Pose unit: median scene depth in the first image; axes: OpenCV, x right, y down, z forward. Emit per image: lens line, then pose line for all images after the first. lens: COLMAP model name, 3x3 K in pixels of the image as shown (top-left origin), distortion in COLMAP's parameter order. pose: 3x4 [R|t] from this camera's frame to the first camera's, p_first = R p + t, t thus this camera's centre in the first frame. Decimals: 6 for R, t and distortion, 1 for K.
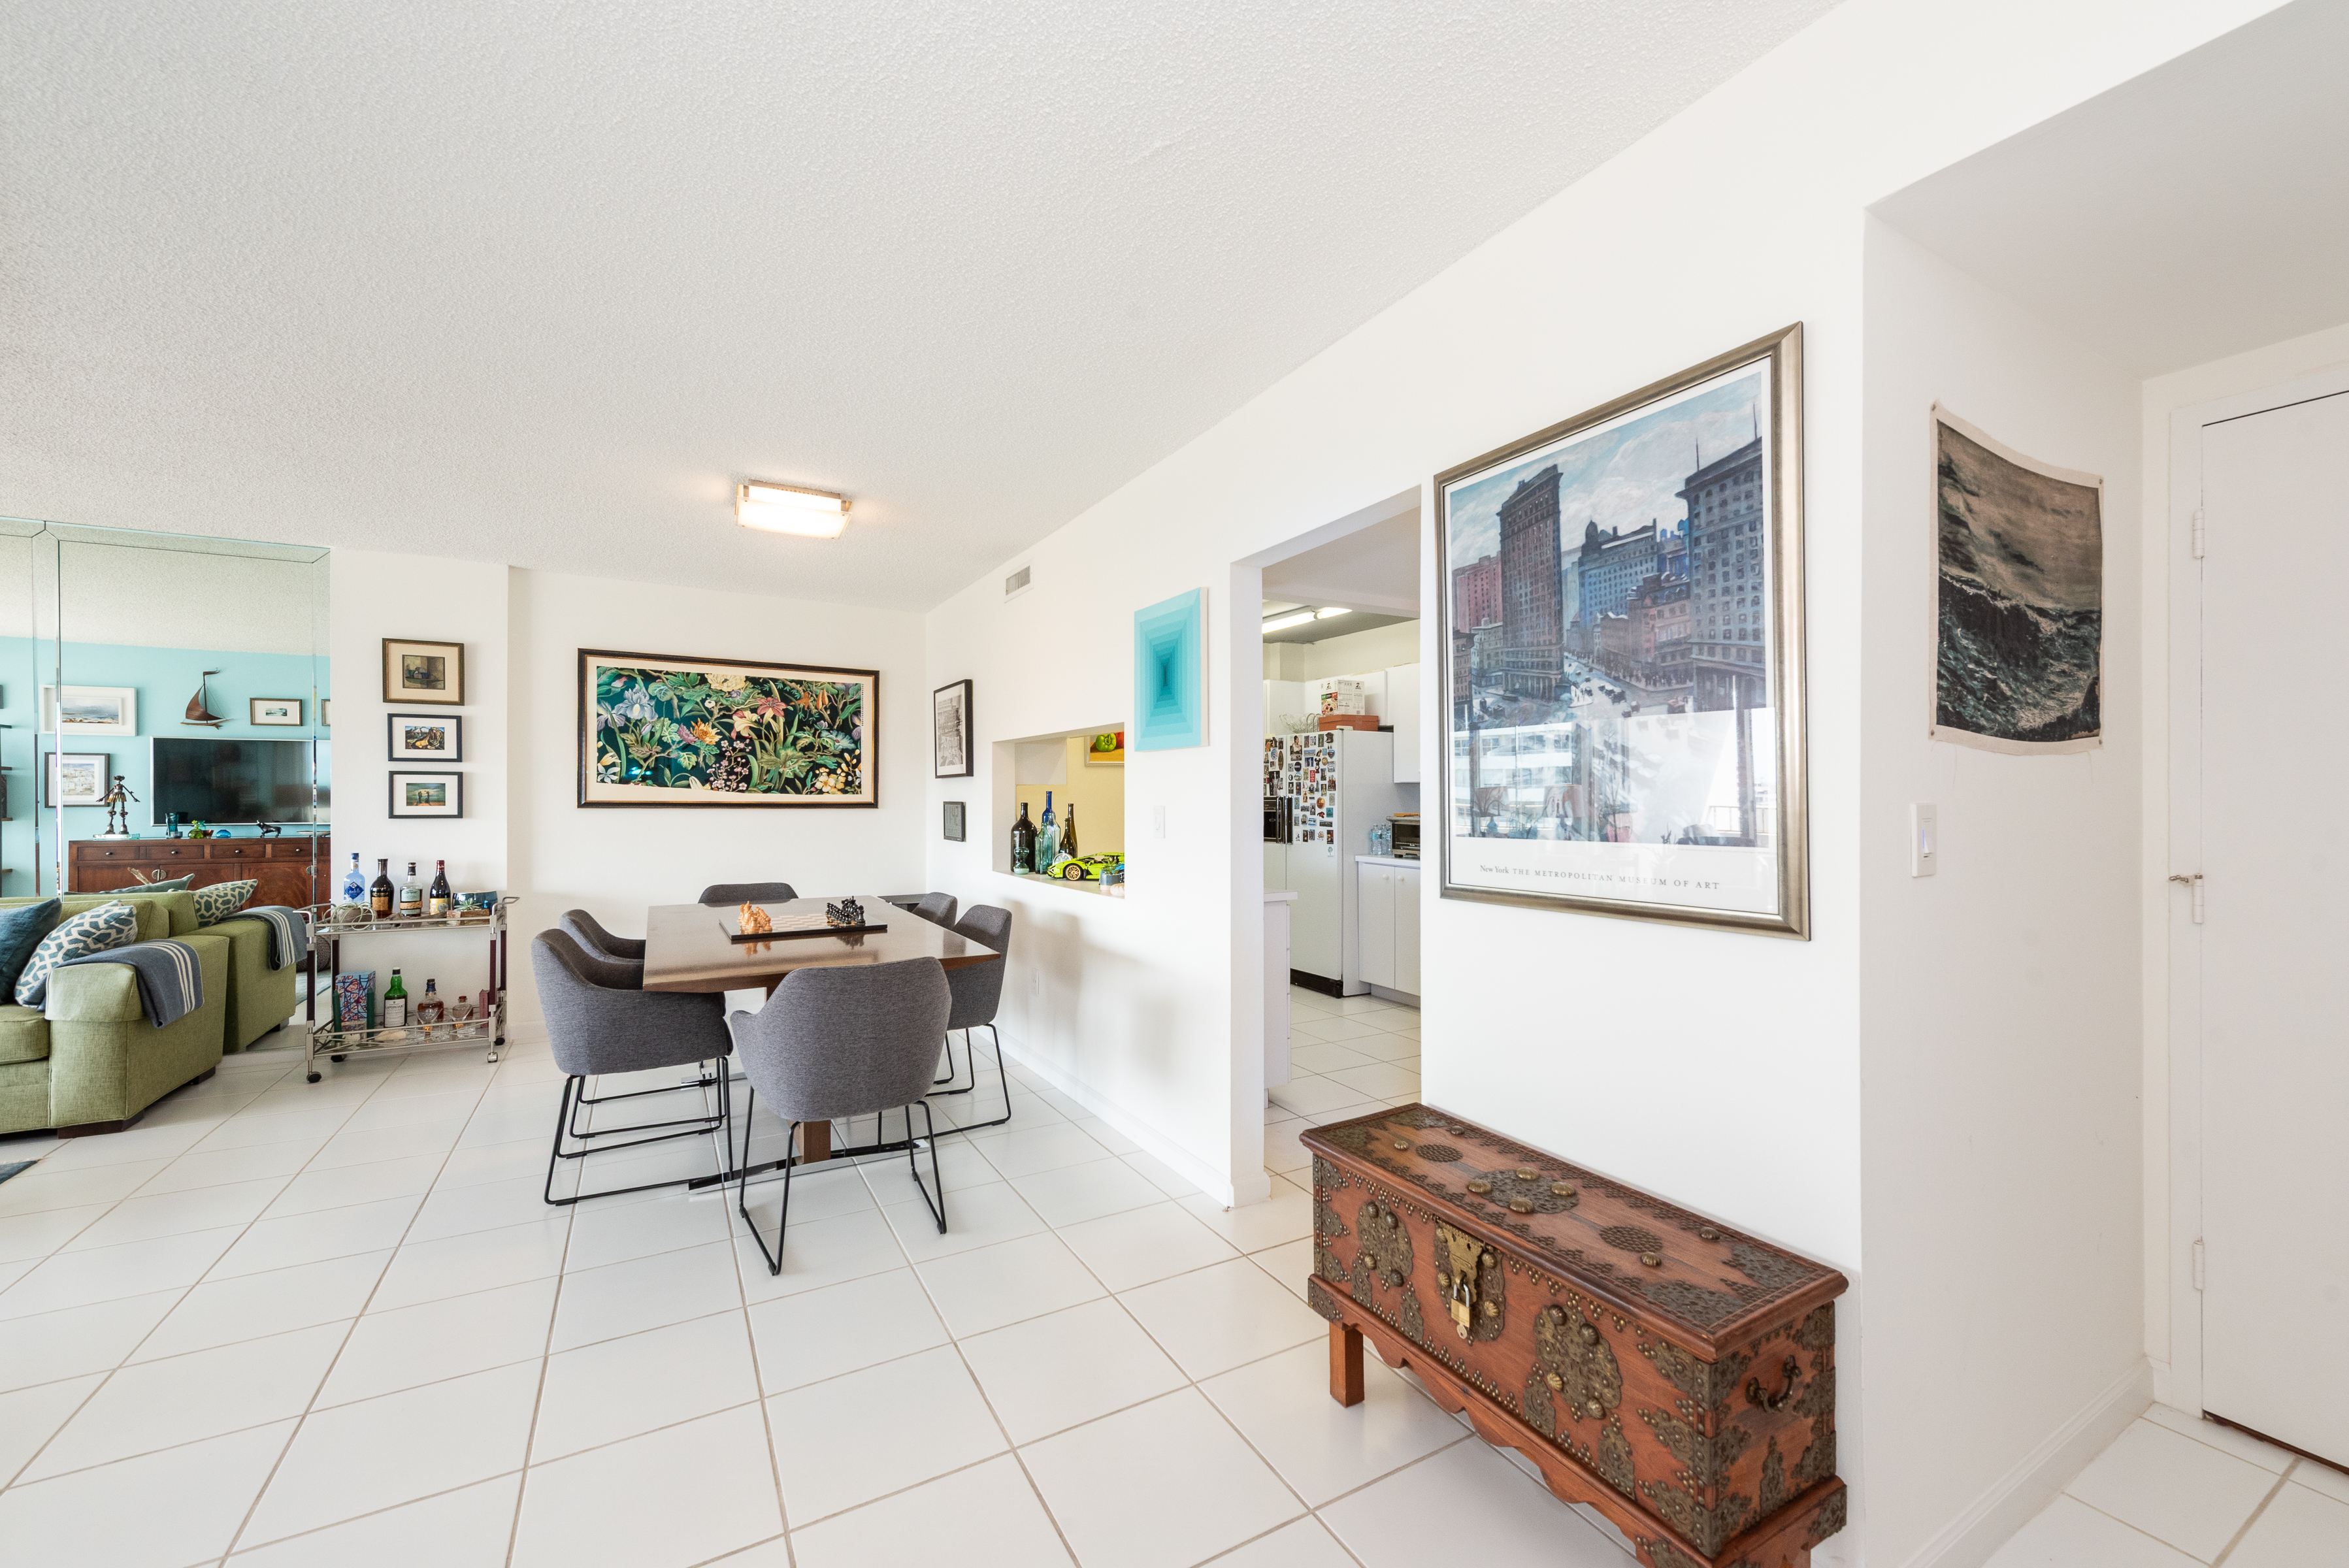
lens RADIAL K [[925.8, 0, 1176.3], [0, 925.8, 795.4], [0, 0, 1]] dist [0.000684, 0.000024]
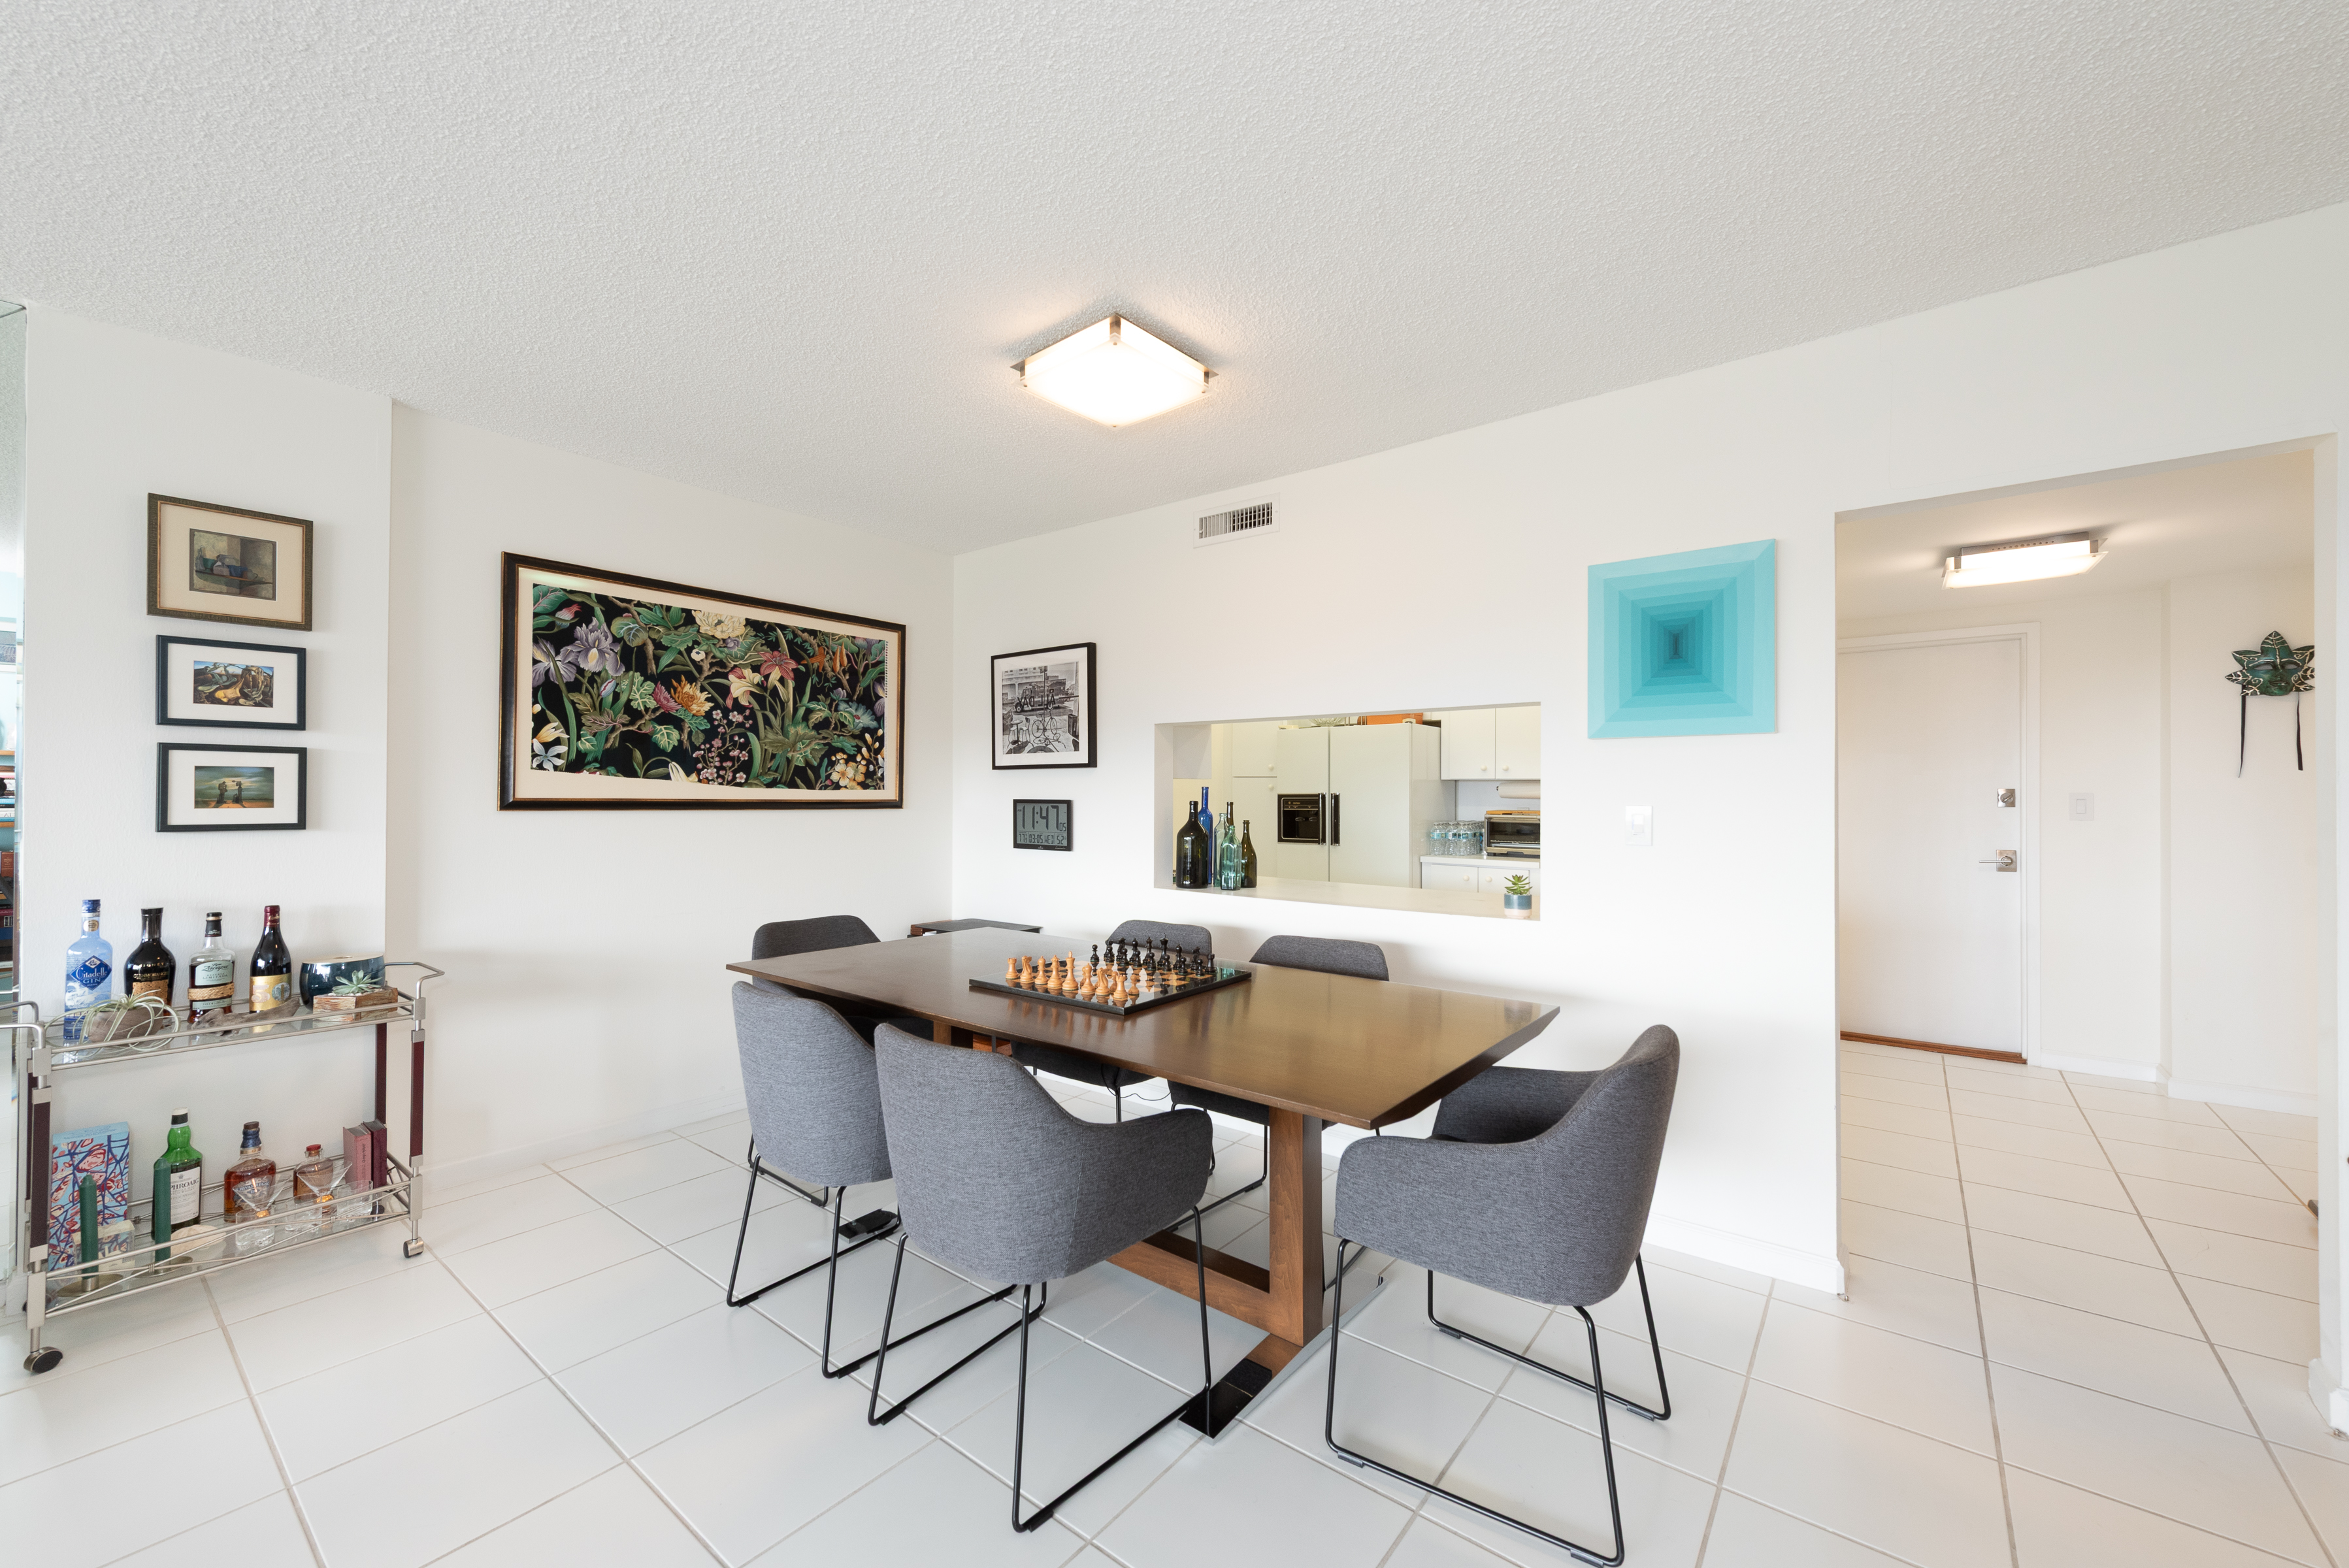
lens RADIAL K [[917.6, 0, 1174.5], [0, 917.6, 784.0], [0, 0, 1]] dist [-0.001019, 0.000042]
pose [[0.927336, 0.005943, 0.374183, -0.438610], [-0.002729, 0.999955, -0.009119, 0.000417], [-0.374221, 0.007435, 0.927310, 0.253009]]
